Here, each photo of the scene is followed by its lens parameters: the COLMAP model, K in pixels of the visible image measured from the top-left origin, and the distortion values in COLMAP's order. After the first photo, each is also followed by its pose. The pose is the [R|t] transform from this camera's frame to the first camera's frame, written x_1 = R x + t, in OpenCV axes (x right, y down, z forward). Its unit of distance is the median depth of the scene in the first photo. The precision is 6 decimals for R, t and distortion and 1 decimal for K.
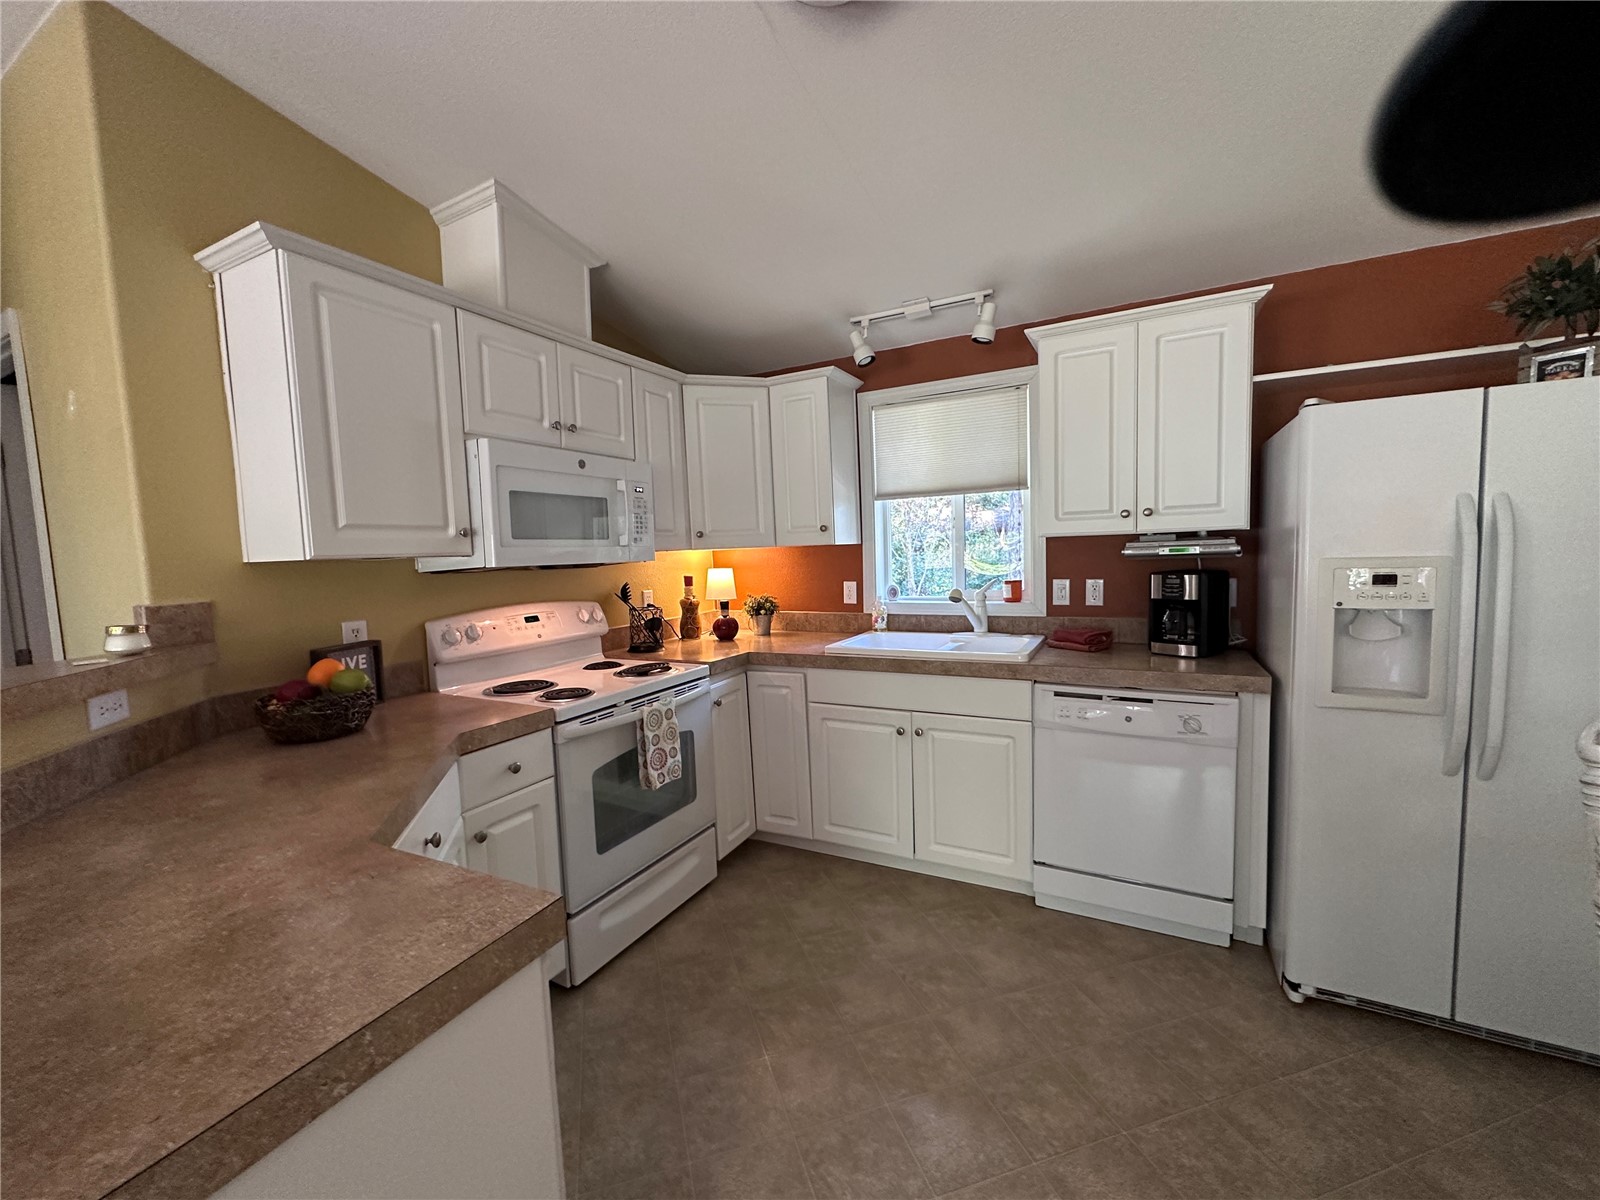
lens RADIAL K [[649.2, 0, 810.3], [0, 649.2, 604.1], [0, 0, 1]] dist [-0.000404, 0.000007]
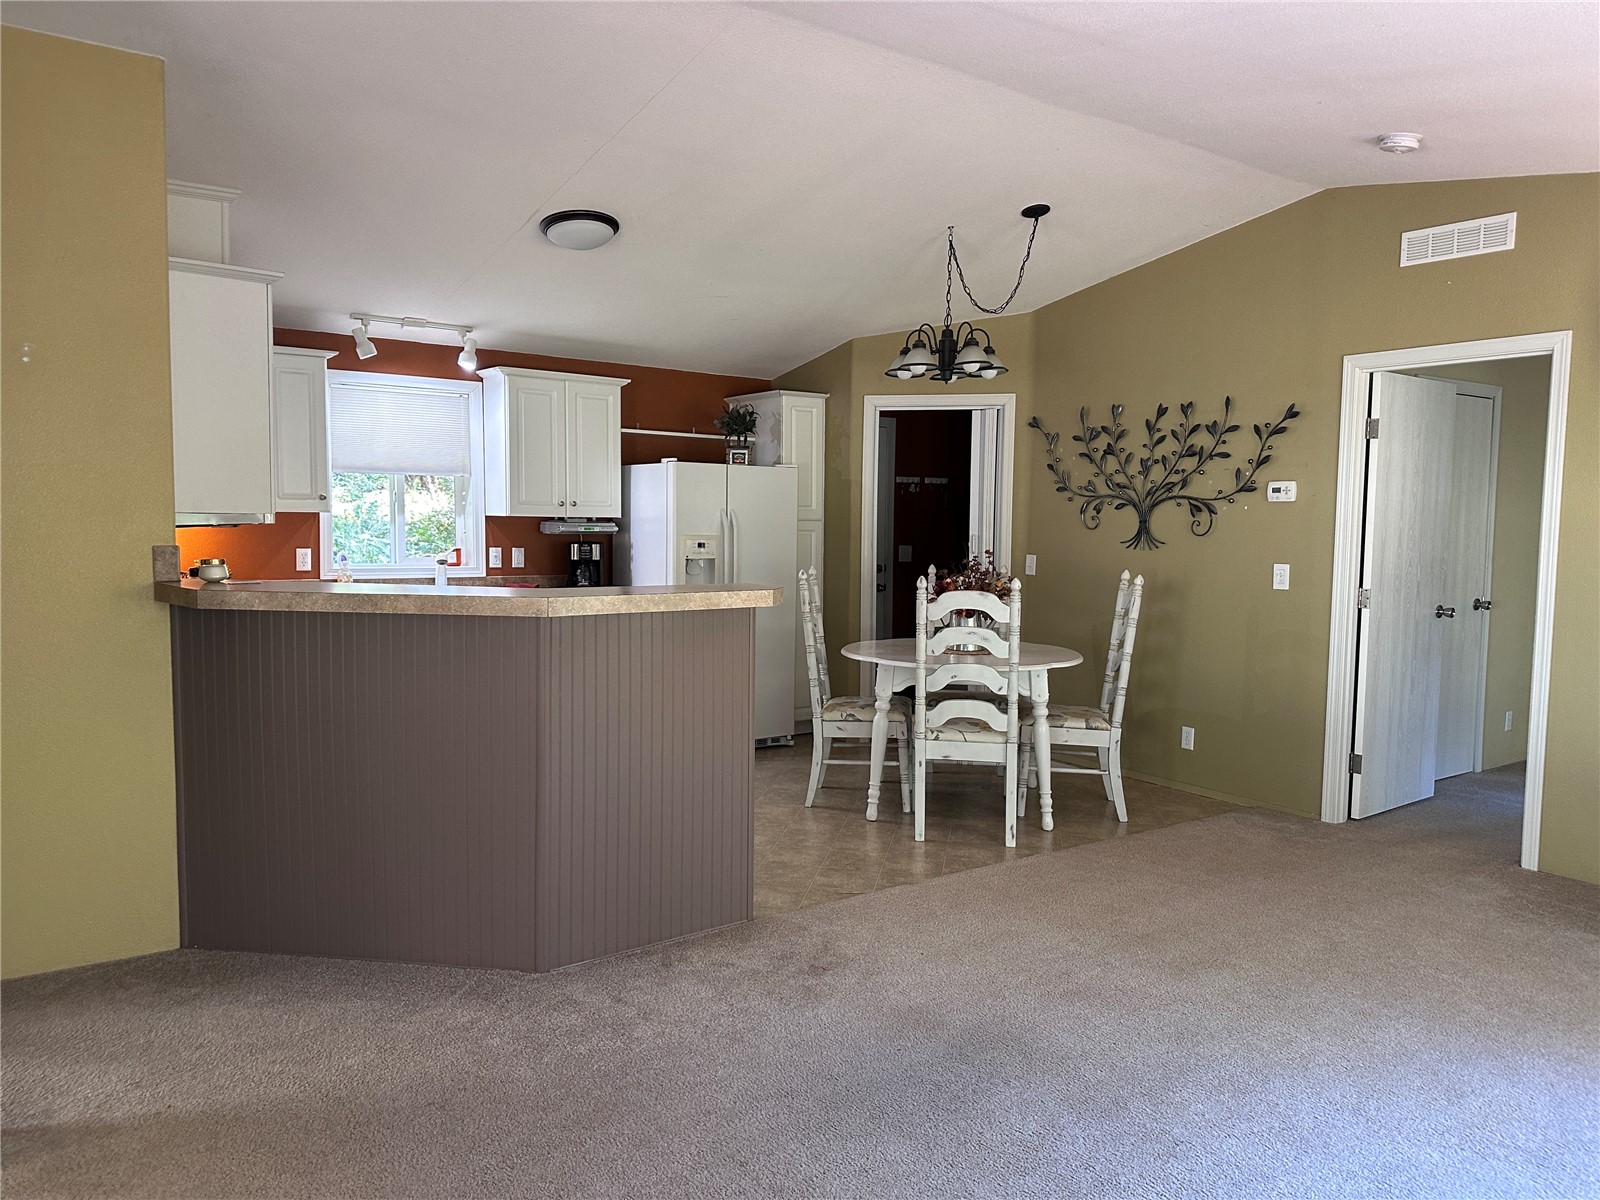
lens RADIAL K [[1125.5, 0, 792.8], [0, 1125.5, 607.5], [0, 0, 1]] dist [0.141267, -0.207811]
pose [[0.454276, -0.029868, 0.890360, -1.455959], [0.045993, 0.998891, 0.010043, 0.091106], [-0.889673, 0.036388, 0.455146, -0.609748]]
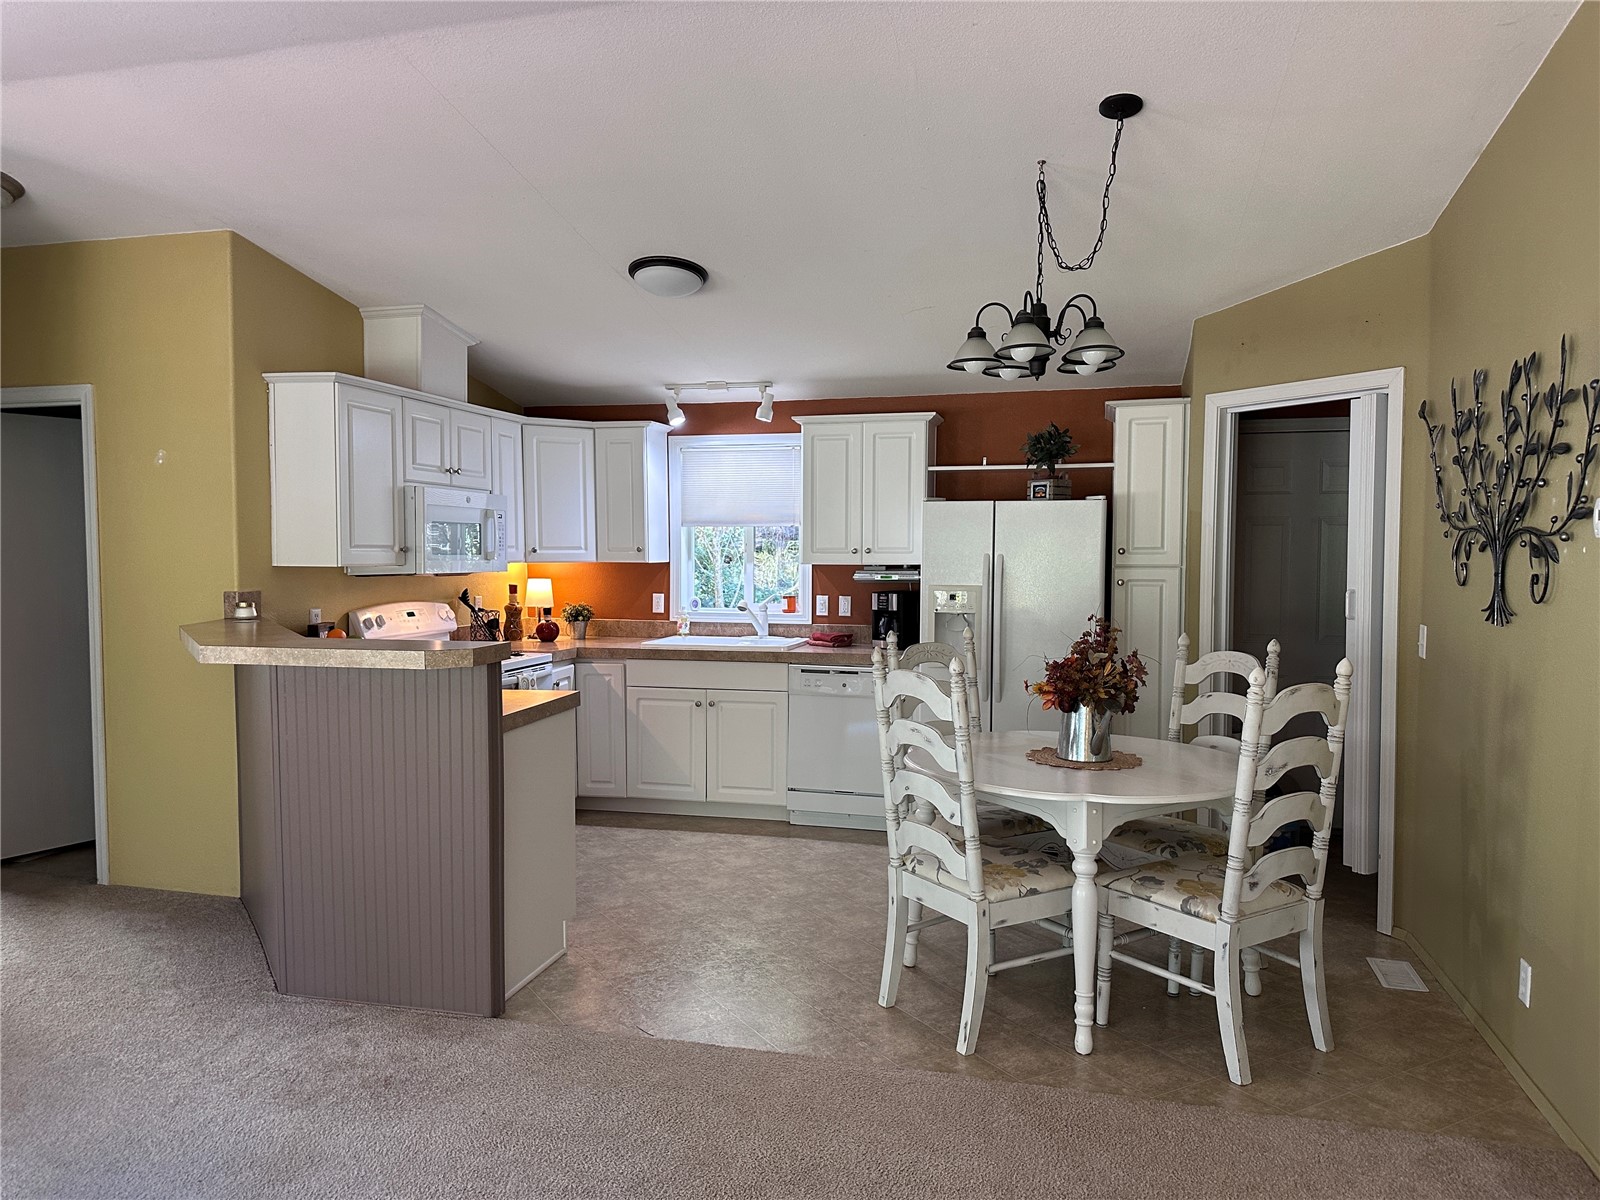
lens RADIAL K [[1125.5, 0, 792.8], [0, 1125.5, 607.5], [0, 0, 1]] dist [0.141267, -0.207811]
pose [[0.977062, 0.026440, 0.211308, -0.160446], [-0.019145, 0.999150, -0.036495, 0.072943], [-0.212093, 0.031613, 0.976738, -1.265720]]
